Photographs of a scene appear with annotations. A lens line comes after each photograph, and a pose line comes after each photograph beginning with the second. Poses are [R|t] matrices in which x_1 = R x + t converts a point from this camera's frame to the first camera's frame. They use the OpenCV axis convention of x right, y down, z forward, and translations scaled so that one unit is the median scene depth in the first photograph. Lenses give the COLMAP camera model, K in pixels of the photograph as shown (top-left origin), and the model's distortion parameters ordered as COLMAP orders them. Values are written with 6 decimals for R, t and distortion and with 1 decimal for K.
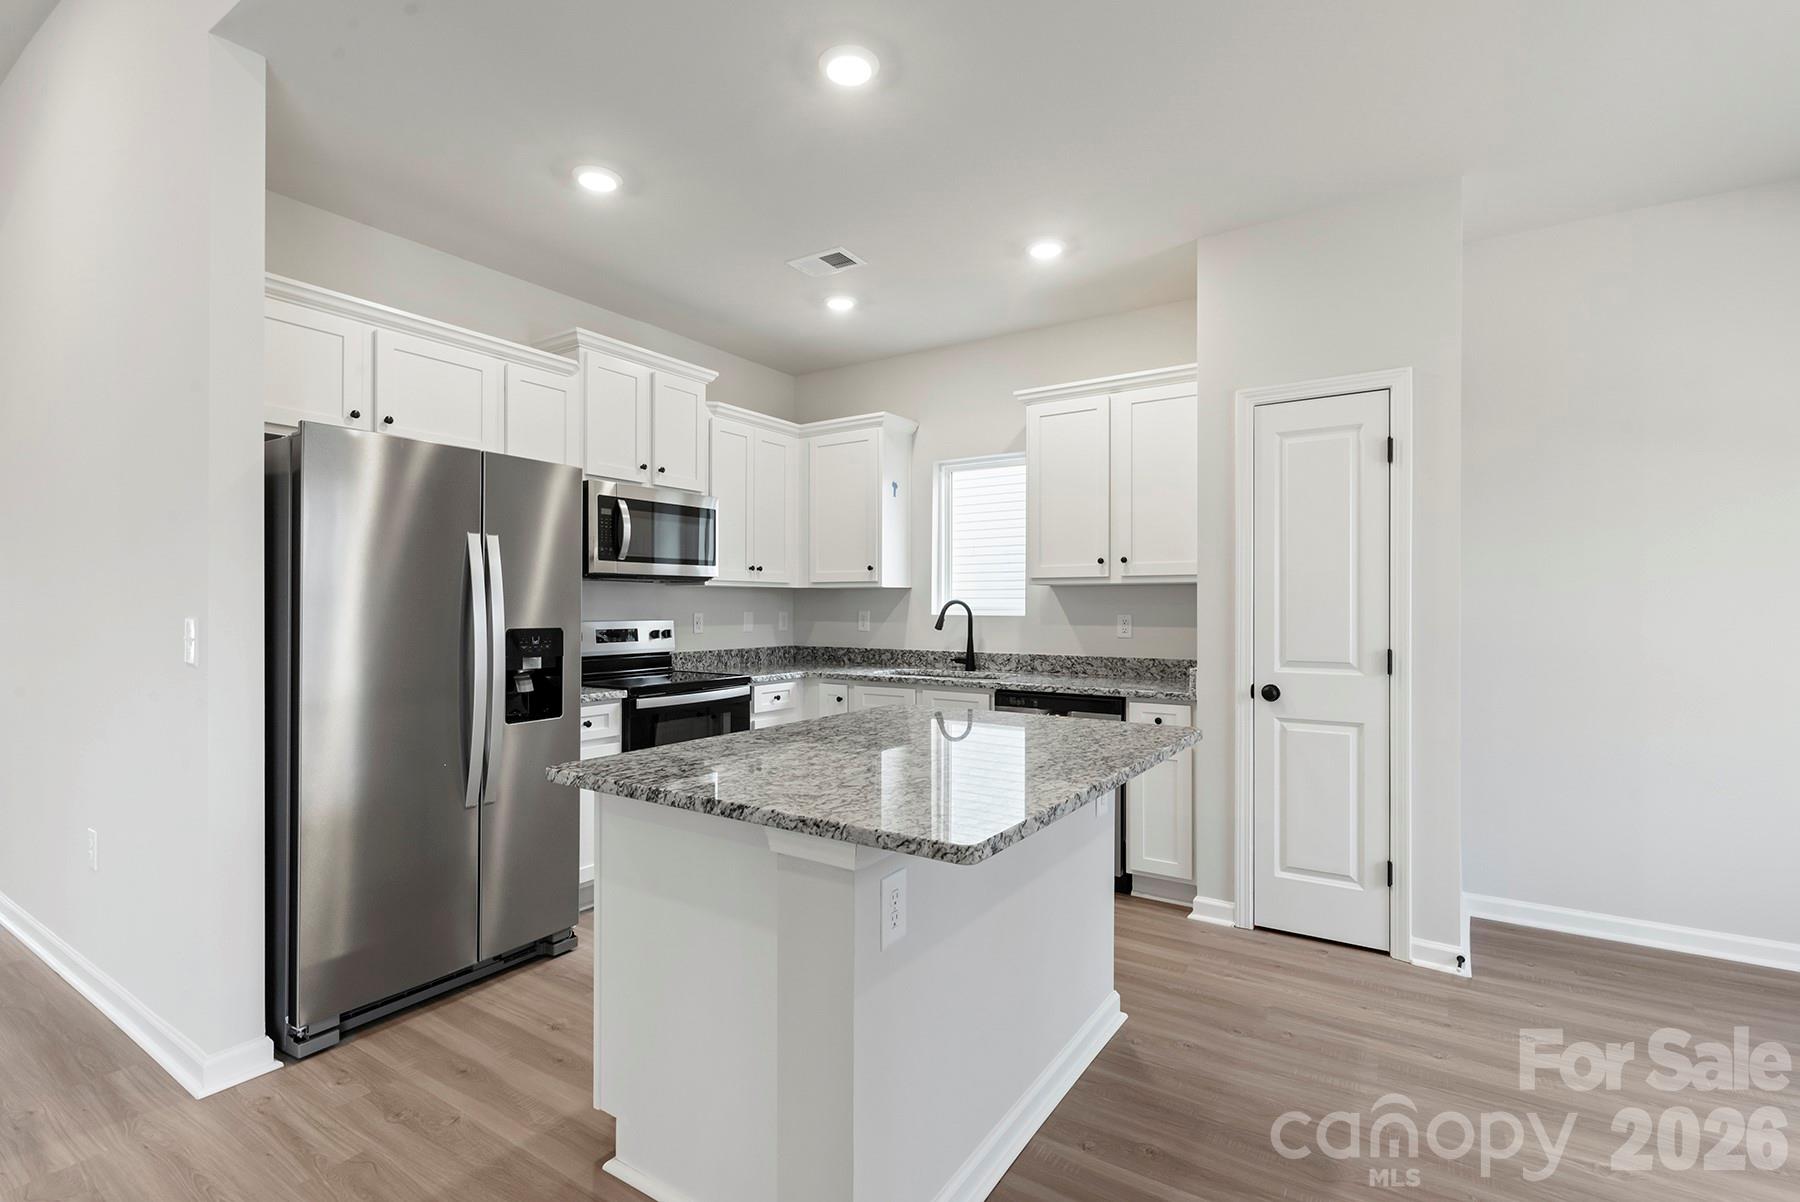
lens RADIAL K [[818.2, 0, 894.6], [0, 818.2, 610.3], [0, 0, 1]] dist [0.002931, -0.001454]
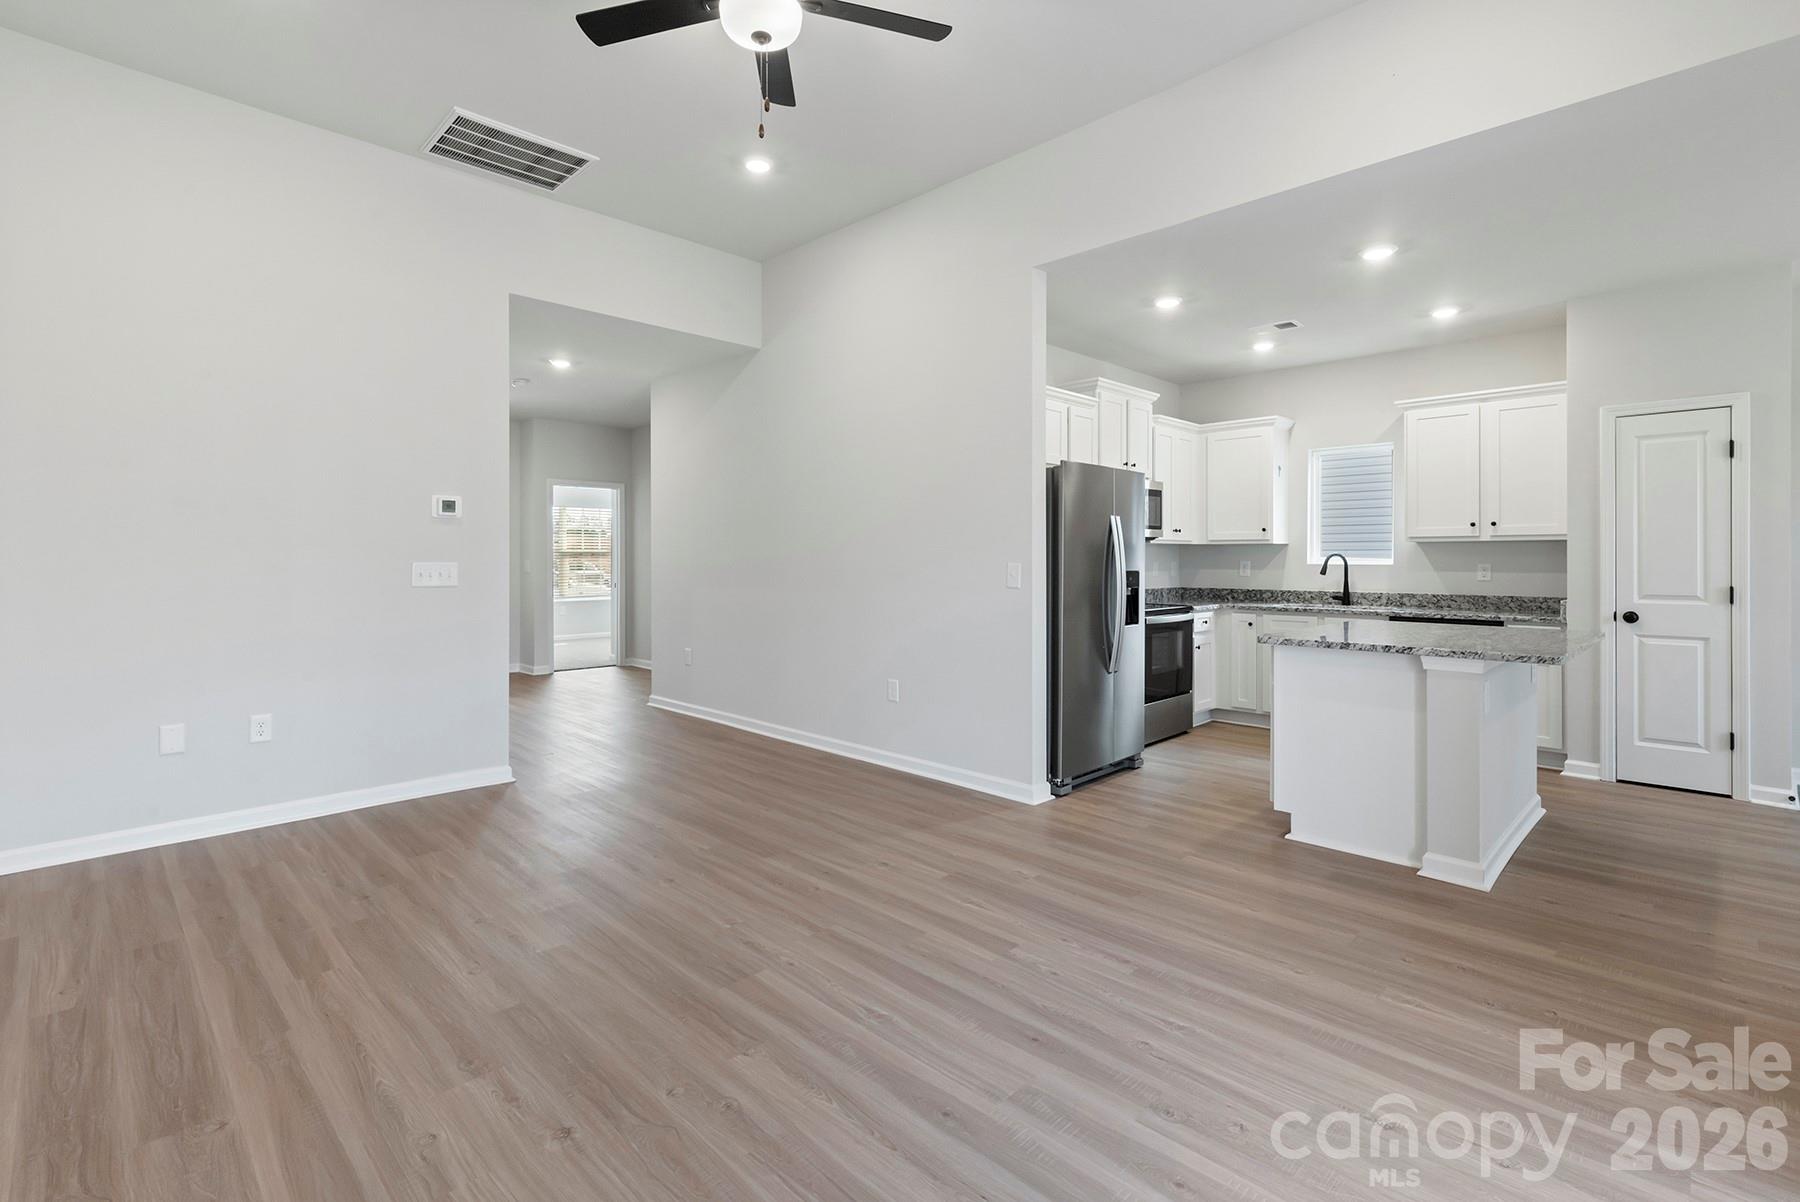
lens RADIAL K [[818.2, 0, 901.3], [0, 818.2, 560.5], [0, 0, 1]] dist [0.002931, -0.001454]
pose [[0.979514, -0.001016, -0.201375, -0.405471], [0.000511, 0.999997, -0.002560, 0.003486], [0.201377, 0.002405, 0.979511, -0.535349]]
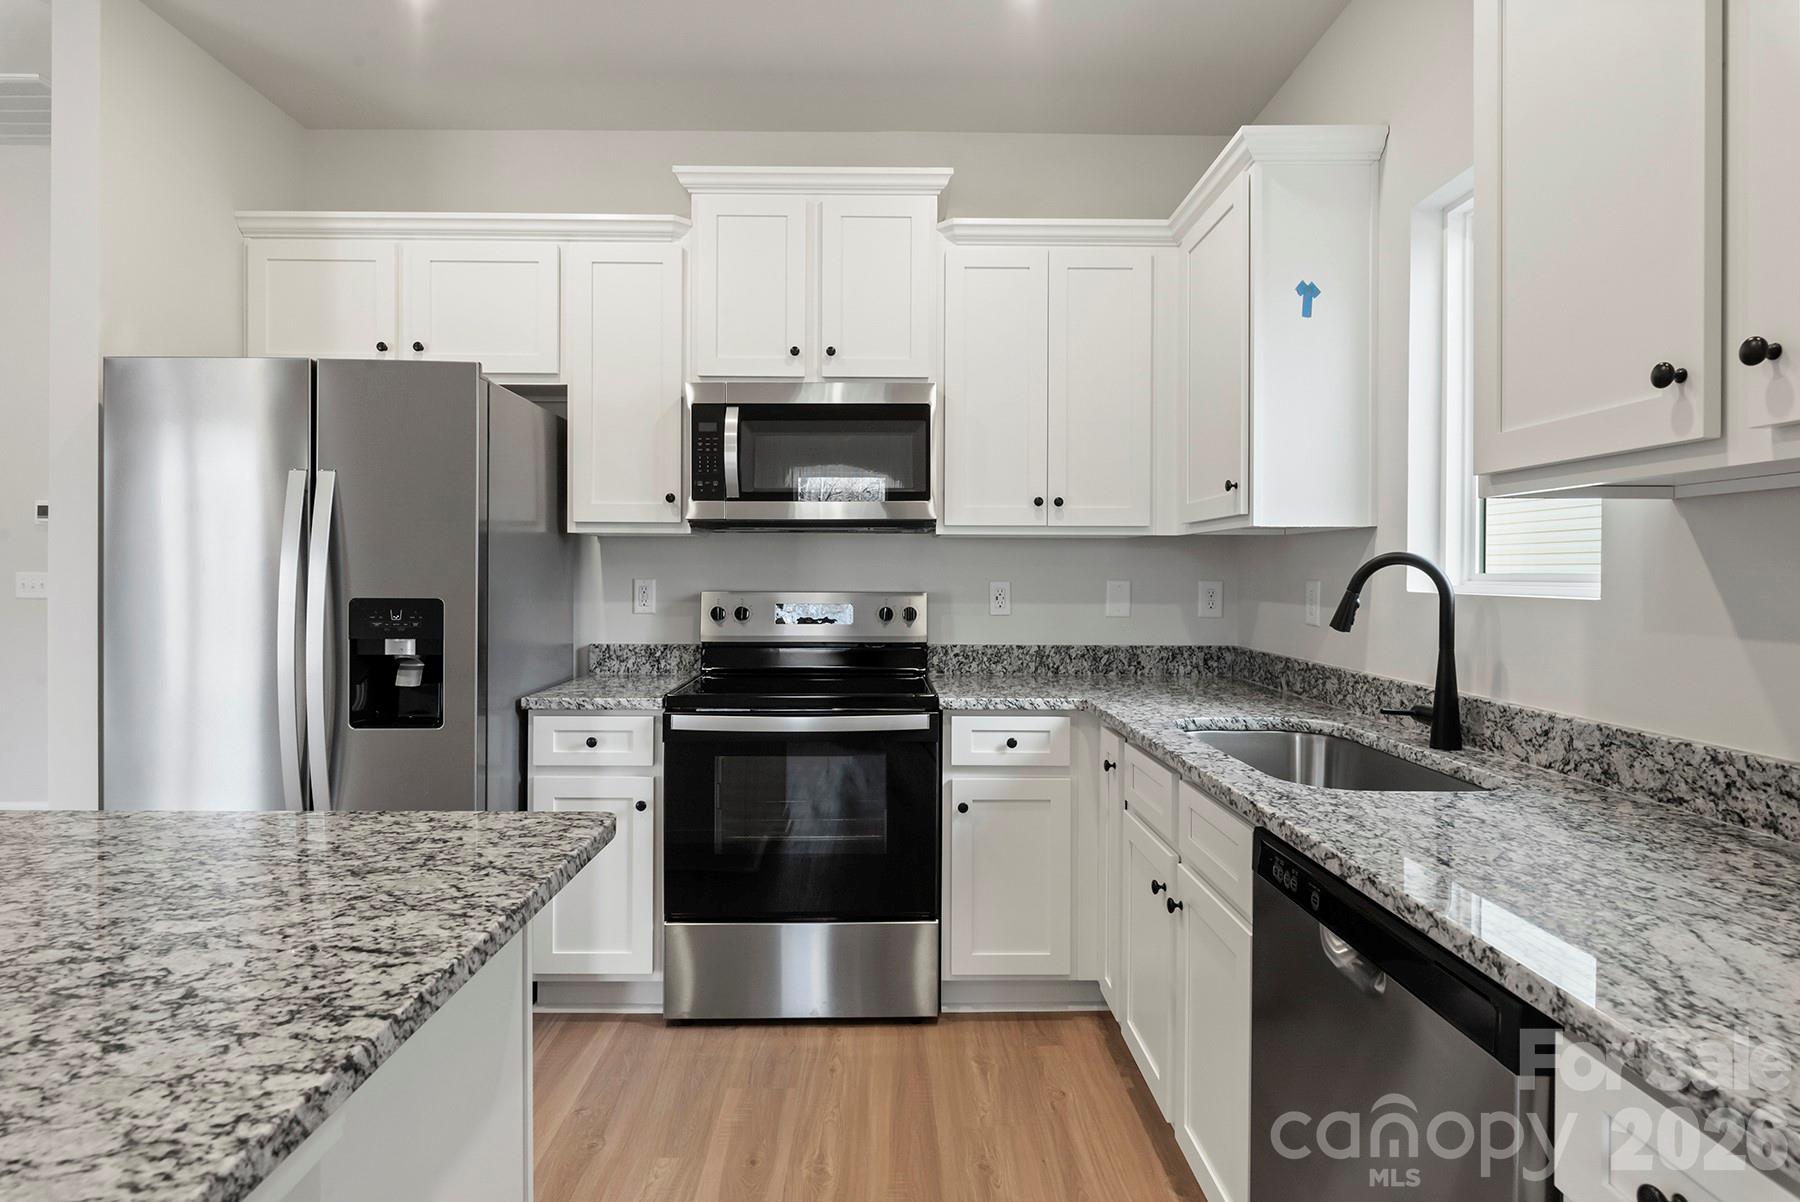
lens RADIAL K [[940.7, 0, 896.4], [0, 940.7, 576.4], [0, 0, 1]] dist [-0.002846, 0.001690]
pose [[0.560503, 0.004847, -0.828138, 0.345296], [-0.007681, 0.999970, 0.000654, -0.000528], [0.828117, 0.005994, 0.560524, 0.649256]]
